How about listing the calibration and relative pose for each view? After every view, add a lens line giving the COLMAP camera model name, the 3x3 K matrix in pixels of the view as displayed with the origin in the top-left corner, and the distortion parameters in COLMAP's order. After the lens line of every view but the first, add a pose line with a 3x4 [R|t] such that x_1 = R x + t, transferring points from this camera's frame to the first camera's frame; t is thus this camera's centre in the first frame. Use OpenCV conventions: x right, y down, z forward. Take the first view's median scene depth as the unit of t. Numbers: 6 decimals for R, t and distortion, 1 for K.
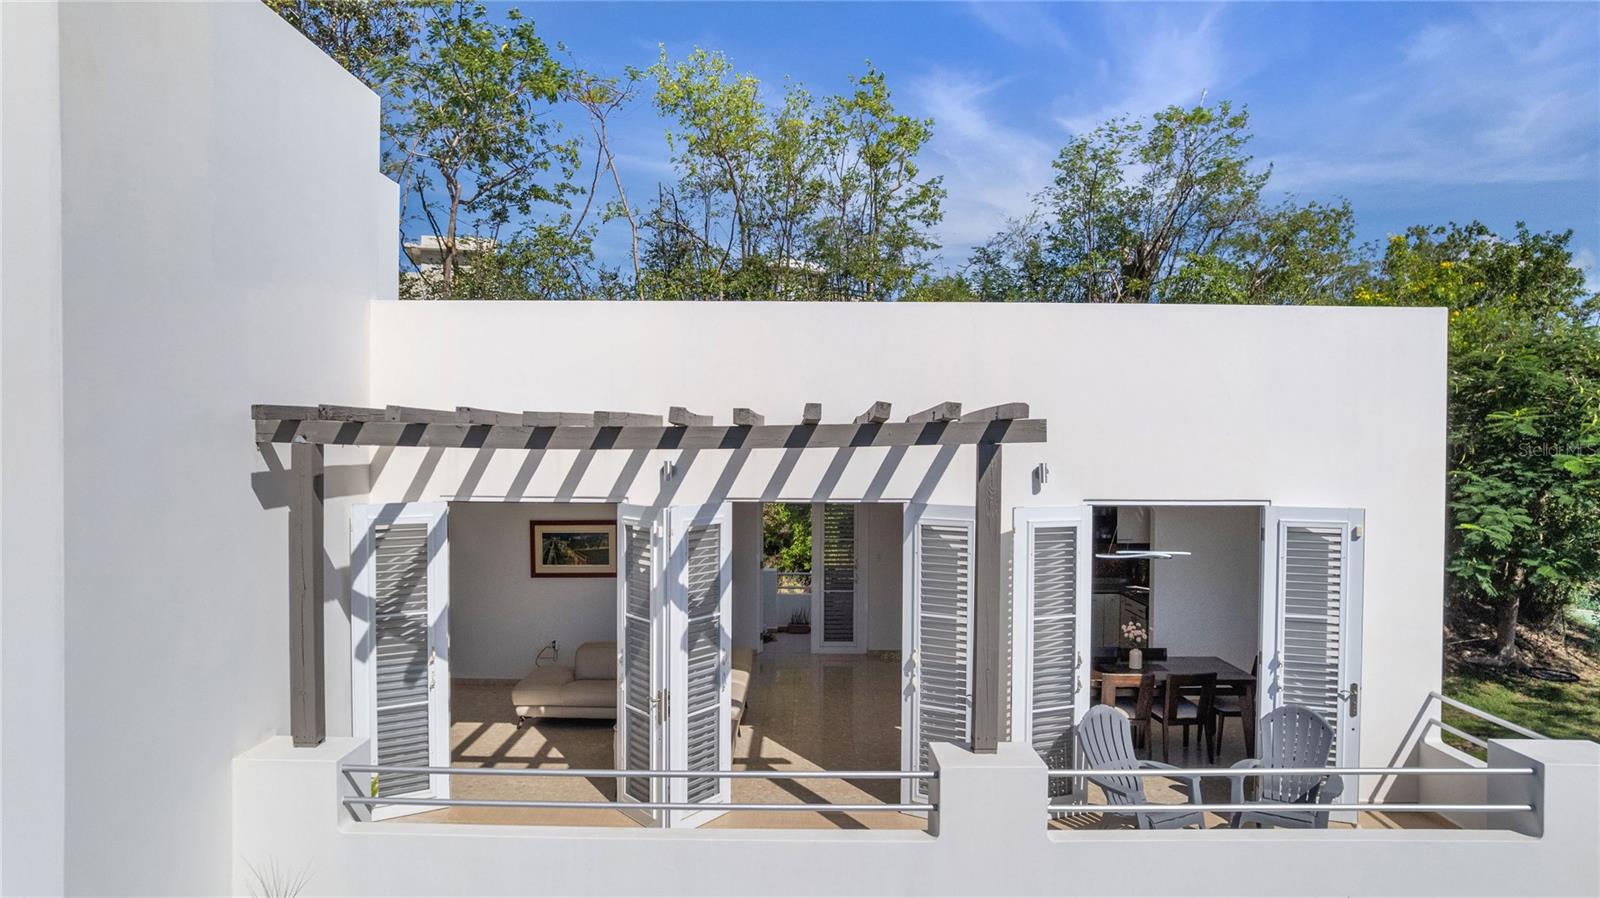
lens RADIAL K [[1018.8, 0, 801.3], [0, 1018.8, 457.8], [0, 0, 1]] dist [-0.078135, 0.068077]
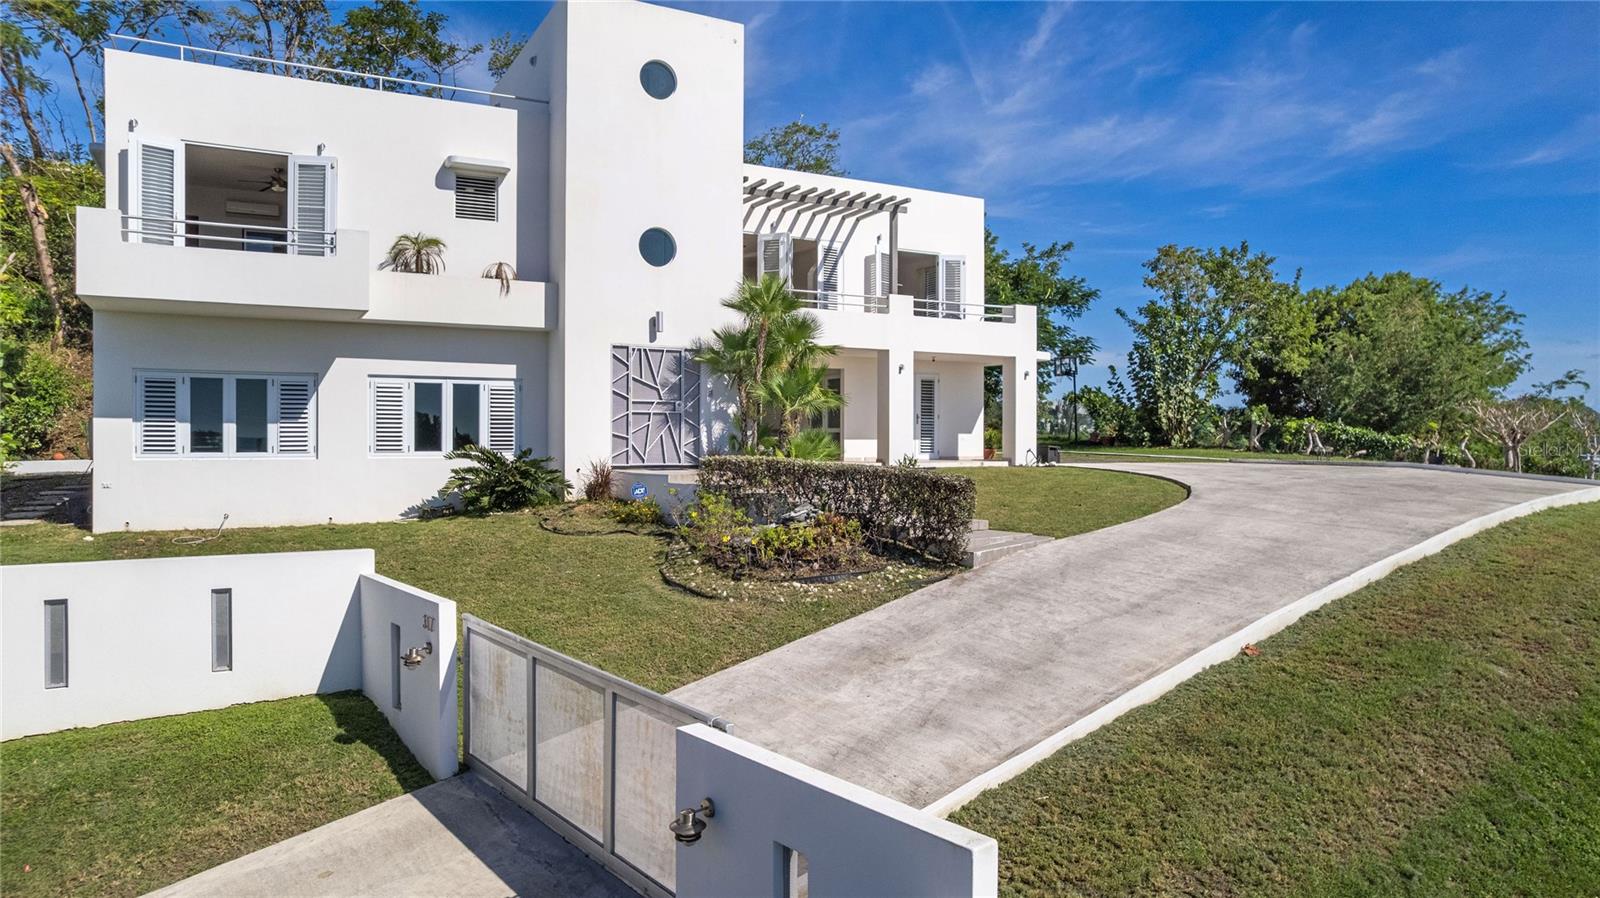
lens RADIAL K [[1018.8, 0, 801.3], [0, 1018.8, 457.8], [0, 0, 1]] dist [-0.078135, 0.068077]
pose [[0.869721, -0.009911, 0.493444, -1.518397], [0.007129, 0.999946, 0.007520, 0.667205], [-0.493492, -0.003022, 0.869745, -1.597033]]
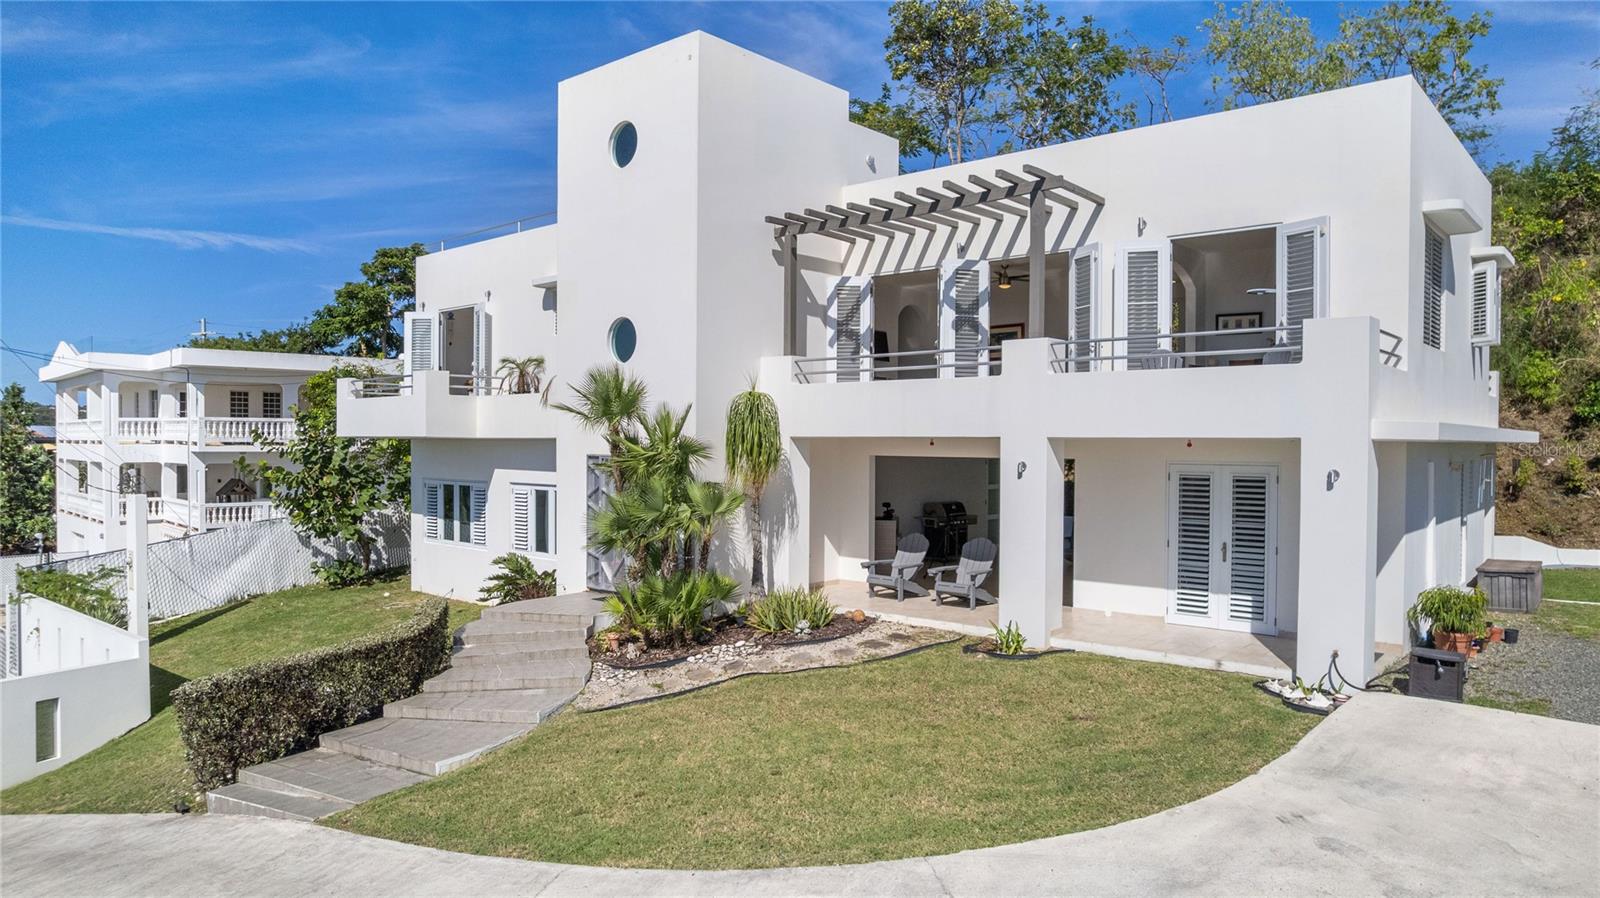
lens RADIAL K [[1018.8, 0, 801.3], [0, 1018.8, 457.8], [0, 0, 1]] dist [-0.078135, 0.068077]
pose [[0.756165, 0.011698, -0.654277, 0.933262], [-0.013728, 0.999904, 0.002012, 0.421652], [0.654237, 0.007460, 0.756253, -0.694123]]
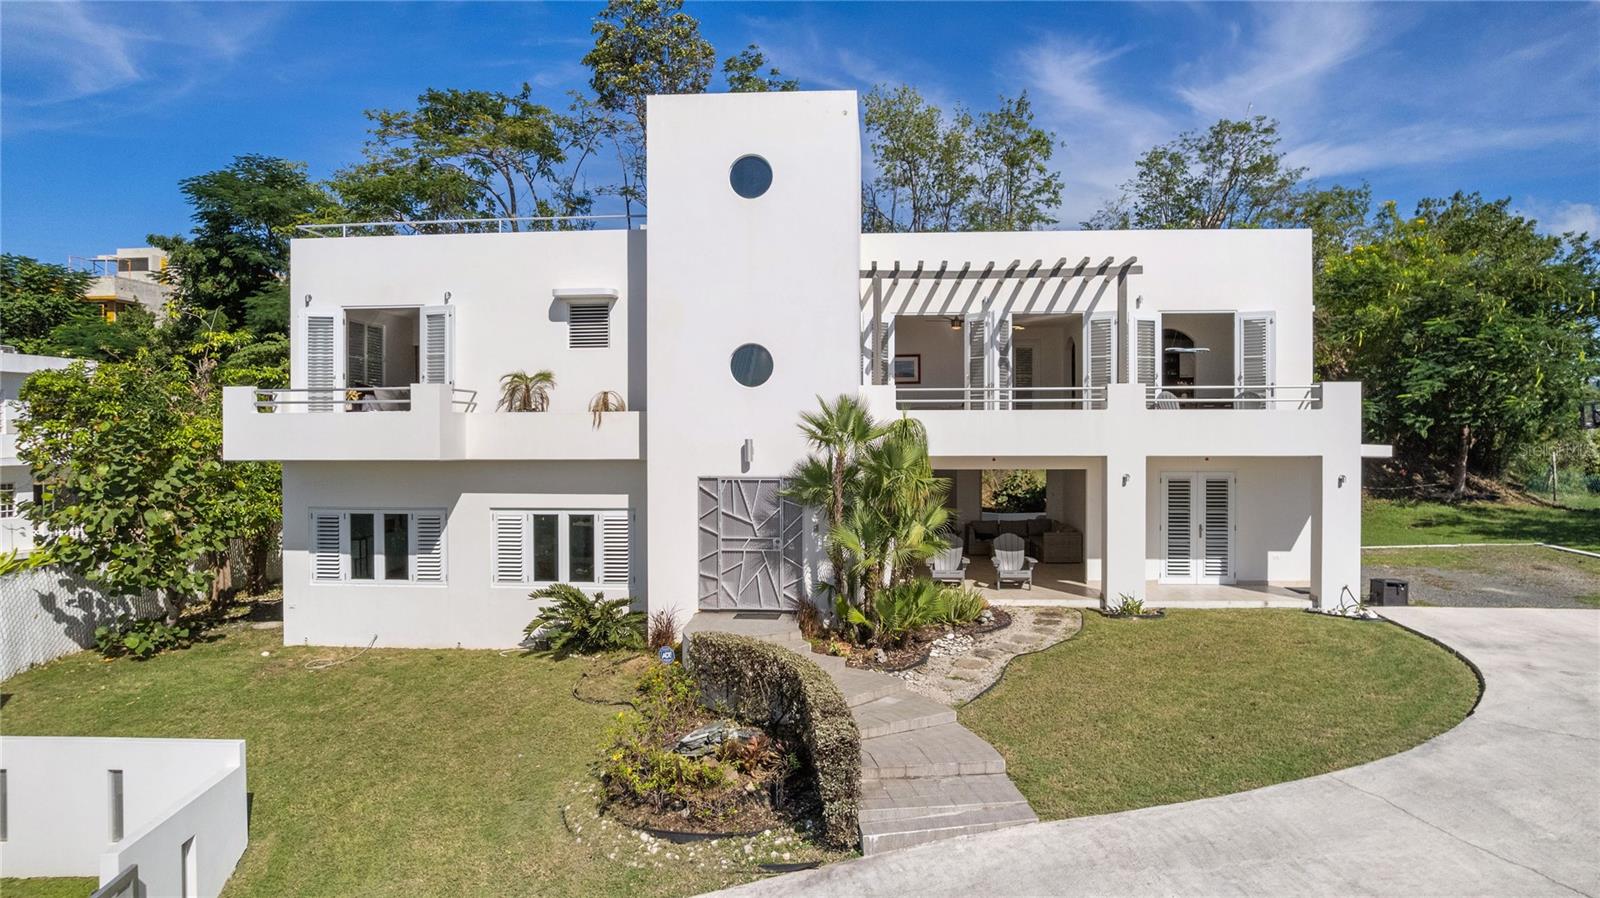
lens RADIAL K [[1018.8, 0, 801.3], [0, 1018.8, 457.8], [0, 0, 1]] dist [-0.078135, 0.068077]
pose [[0.997240, -0.004311, -0.074119, -0.394948], [0.004755, 0.999972, 0.005809, 0.375776], [0.074092, -0.006145, 0.997233, -1.472300]]
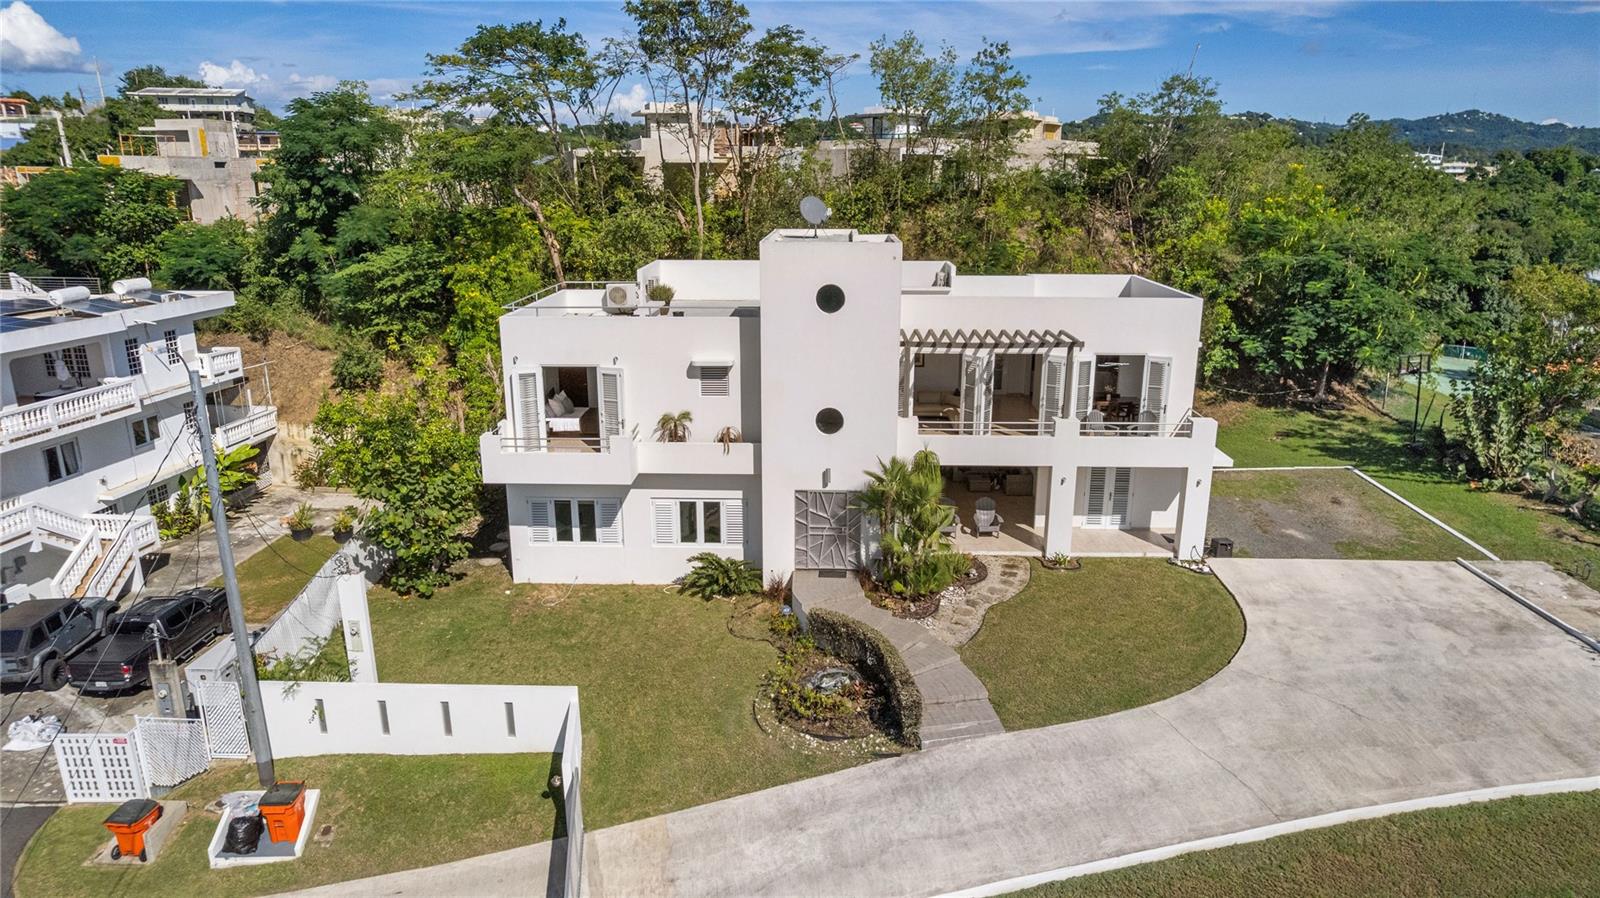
lens RADIAL K [[1007.6, 0, 797.4], [0, 1007.6, 468.7], [0, 0, 1]] dist [-0.064574, 0.052345]
pose [[0.999591, 0.003826, -0.028330, -0.661727], [0.003896, 0.963517, 0.267619, -0.514283], [0.028320, -0.267620, 0.963108, -2.528557]]
